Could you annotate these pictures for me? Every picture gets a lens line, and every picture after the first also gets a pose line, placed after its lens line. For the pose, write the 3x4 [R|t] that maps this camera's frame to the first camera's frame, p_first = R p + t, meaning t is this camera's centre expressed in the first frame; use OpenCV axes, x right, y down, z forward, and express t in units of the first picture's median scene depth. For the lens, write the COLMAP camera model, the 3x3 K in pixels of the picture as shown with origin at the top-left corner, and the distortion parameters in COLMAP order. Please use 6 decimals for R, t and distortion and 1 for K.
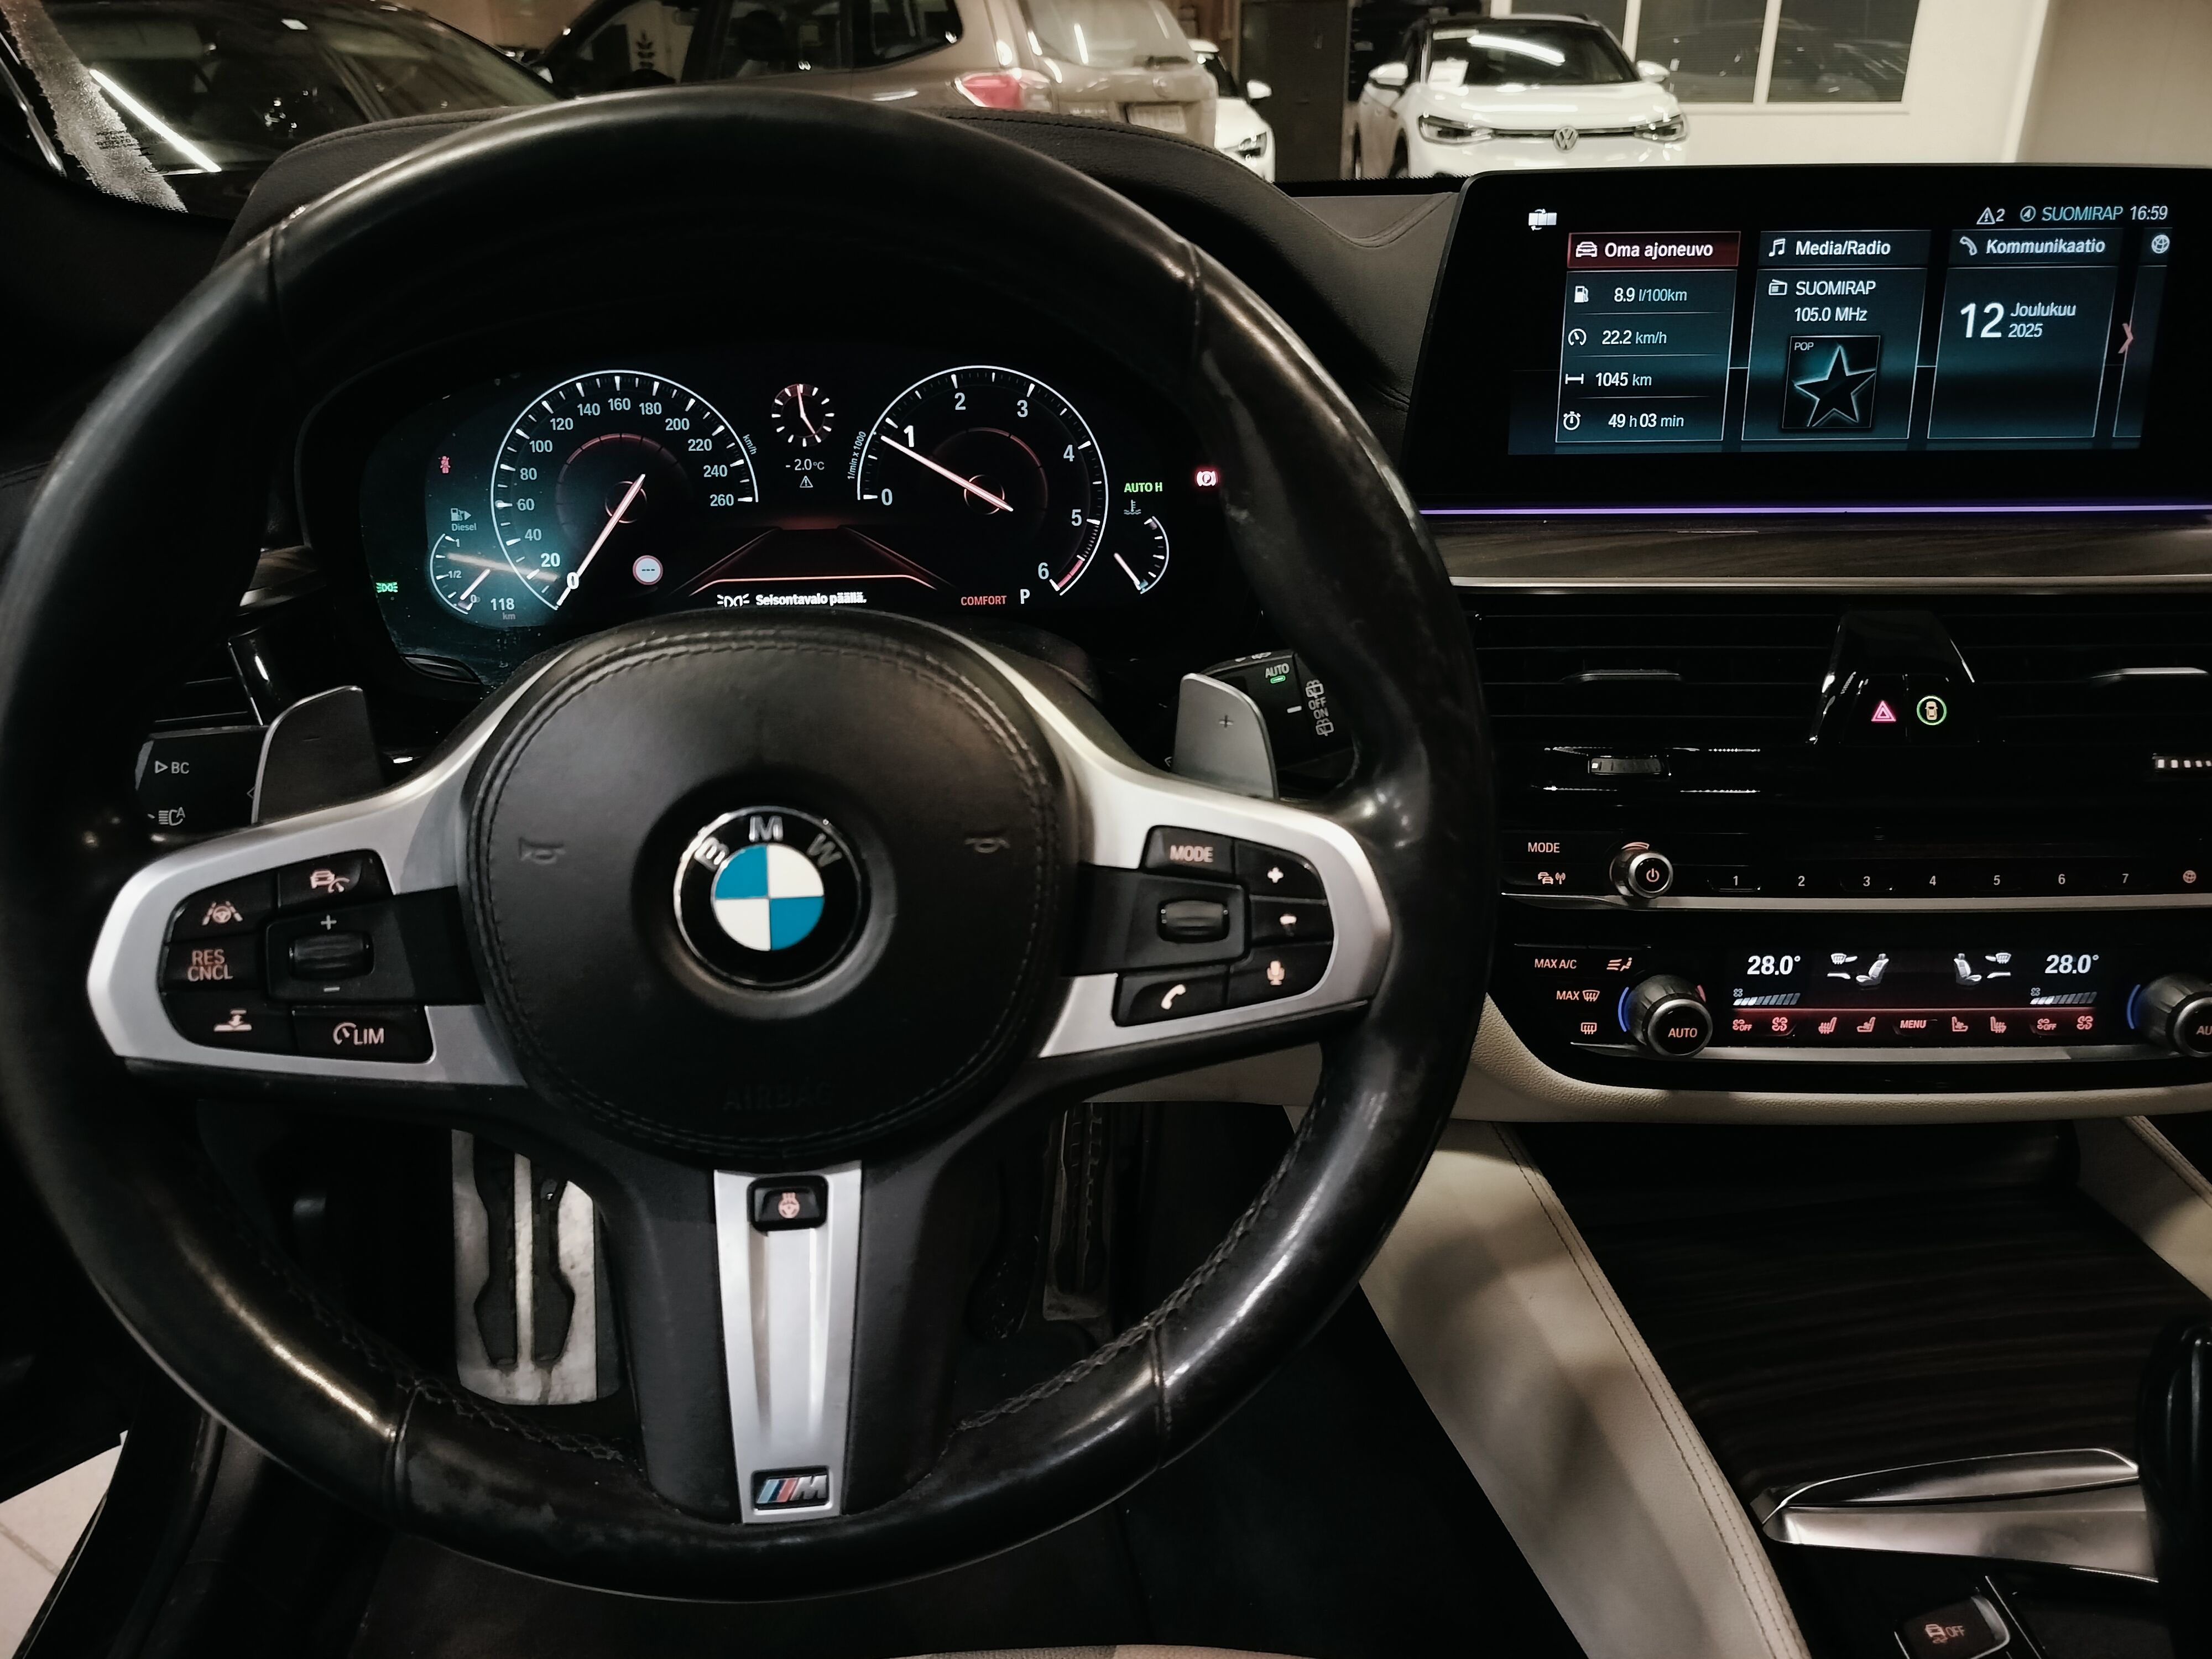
lens RADIAL K [[1499.7, 0, 1086.5], [0, 1499.7, 834.1], [0, 0, 1]] dist [0.019878, -0.017934]
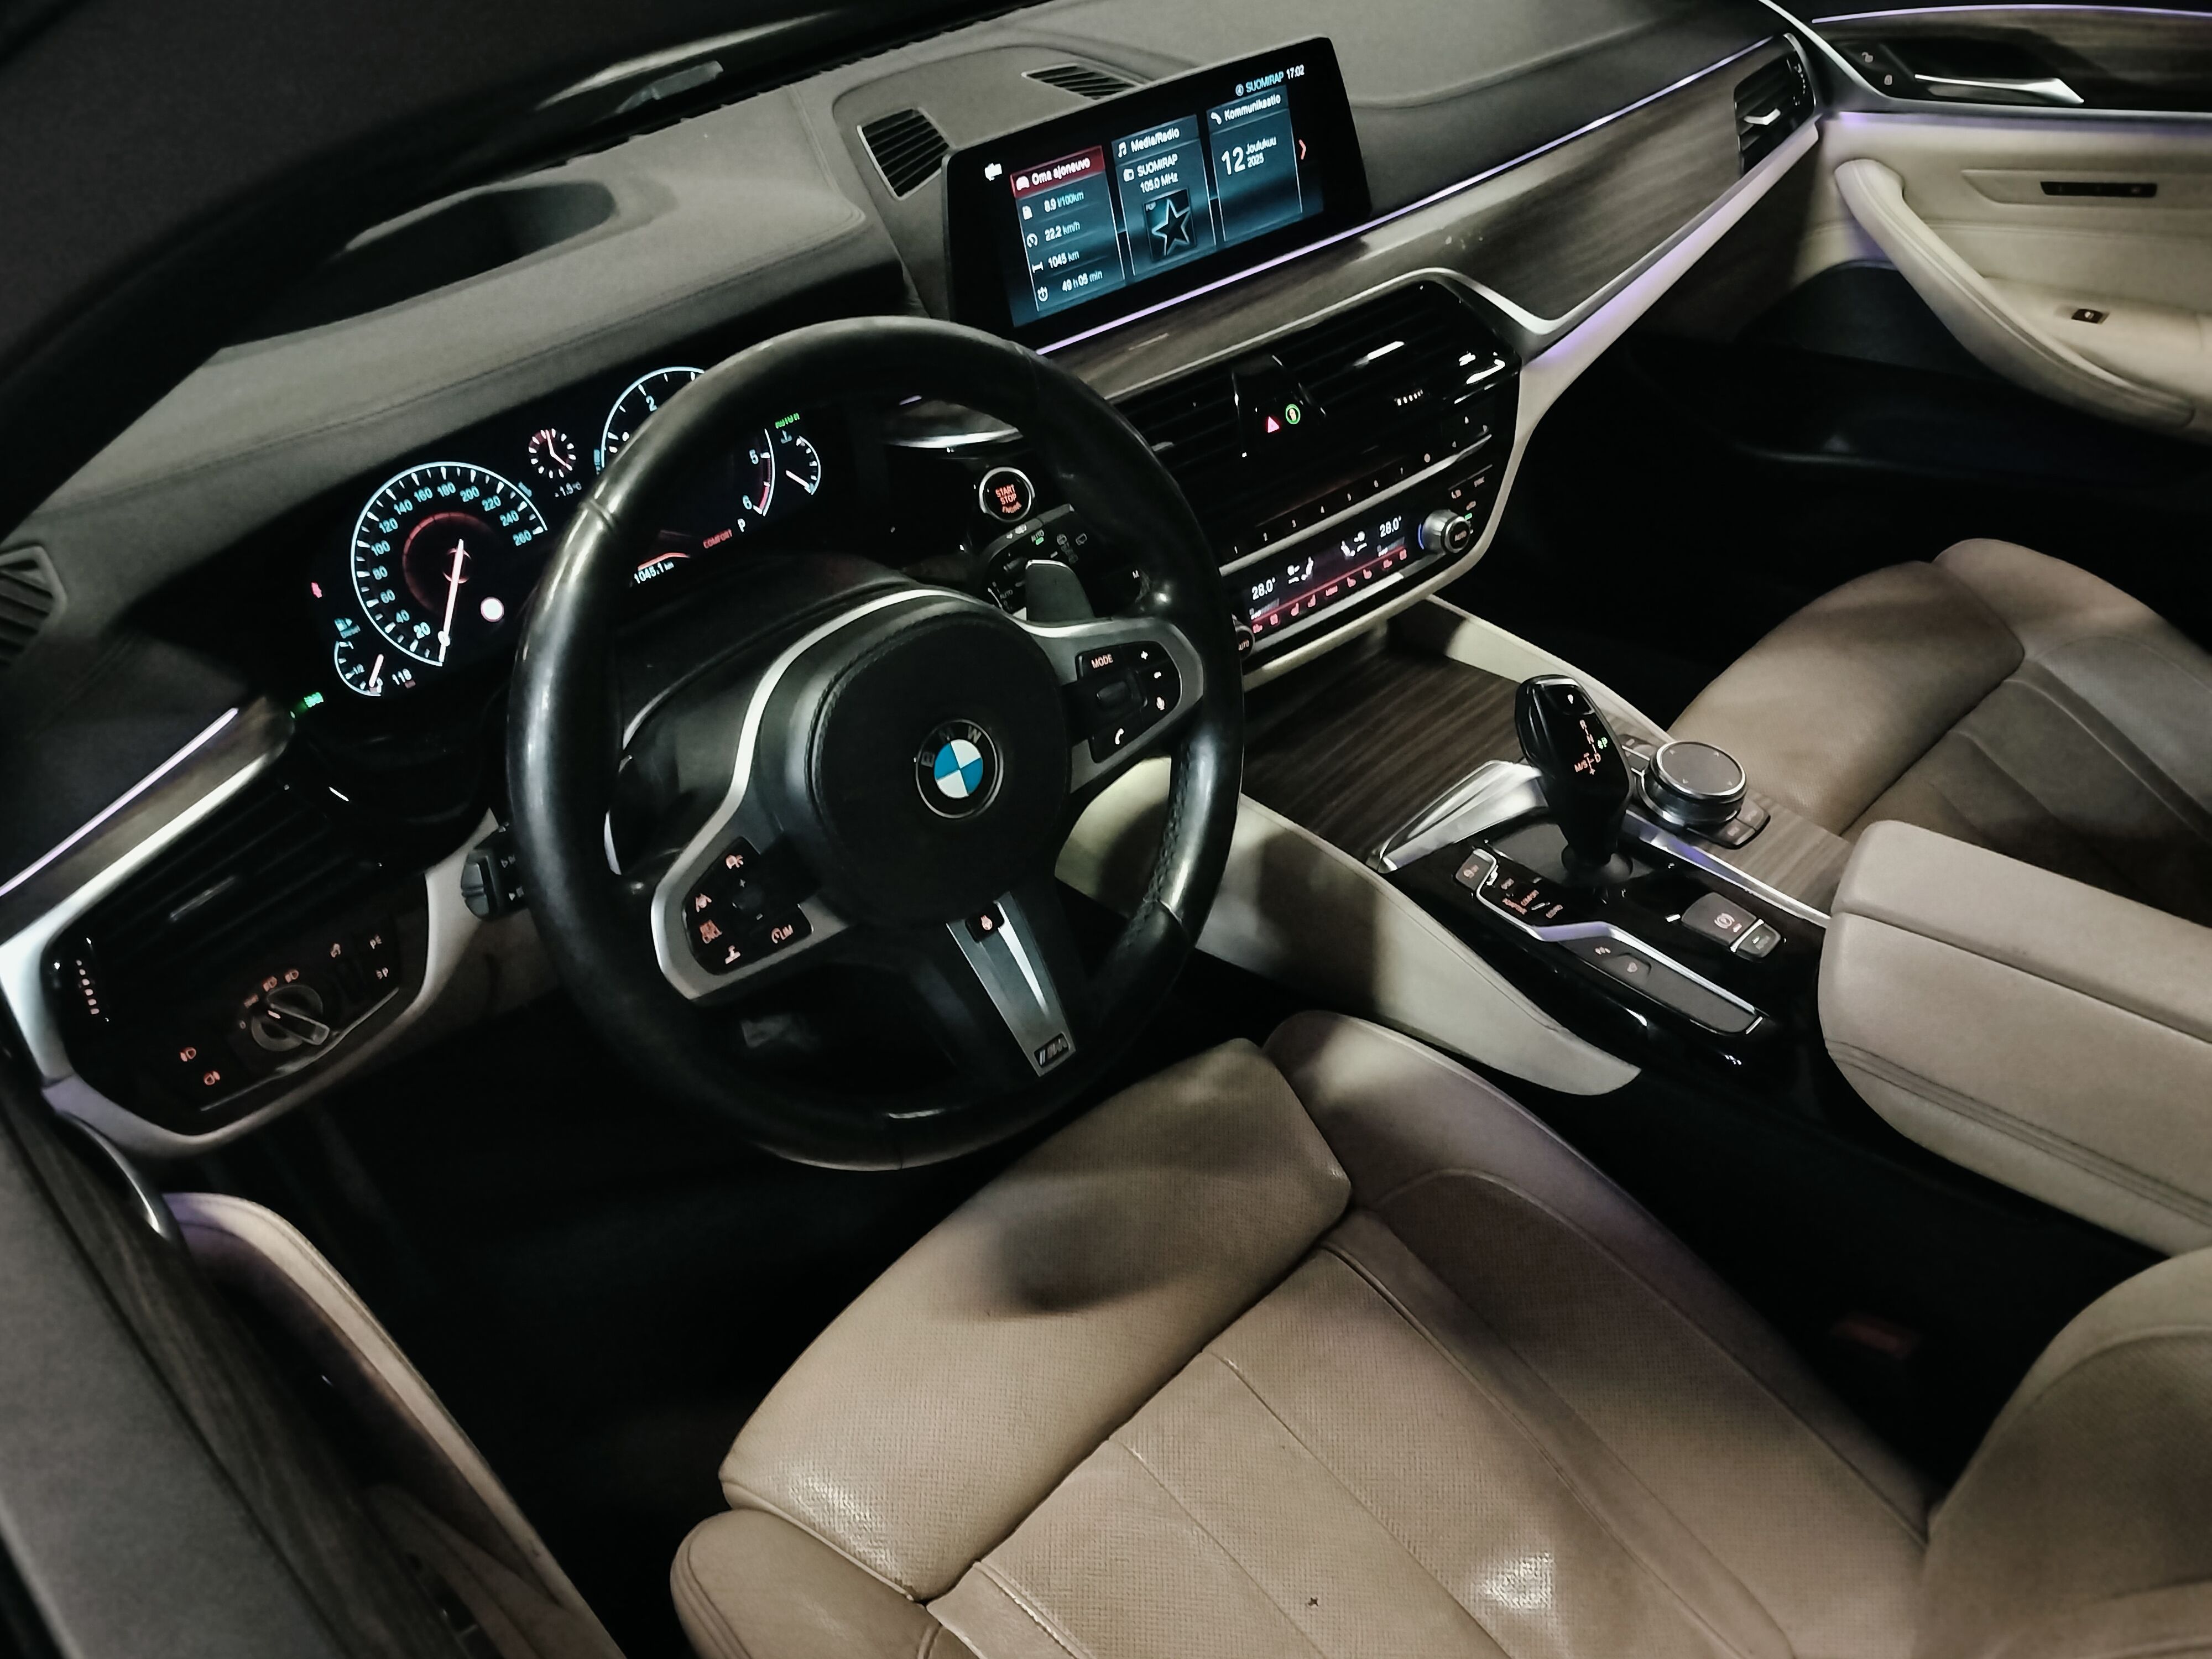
lens RADIAL K [[1499.7, 0, 1113.0], [0, 1499.7, 827.5], [0, 0, 1]] dist [0.019878, -0.017934]
pose [[0.810177, -0.424090, 0.404673, -0.472079], [0.329886, 0.900517, 0.283275, -0.201073], [-0.484549, -0.096007, 0.869480, -0.411639]]
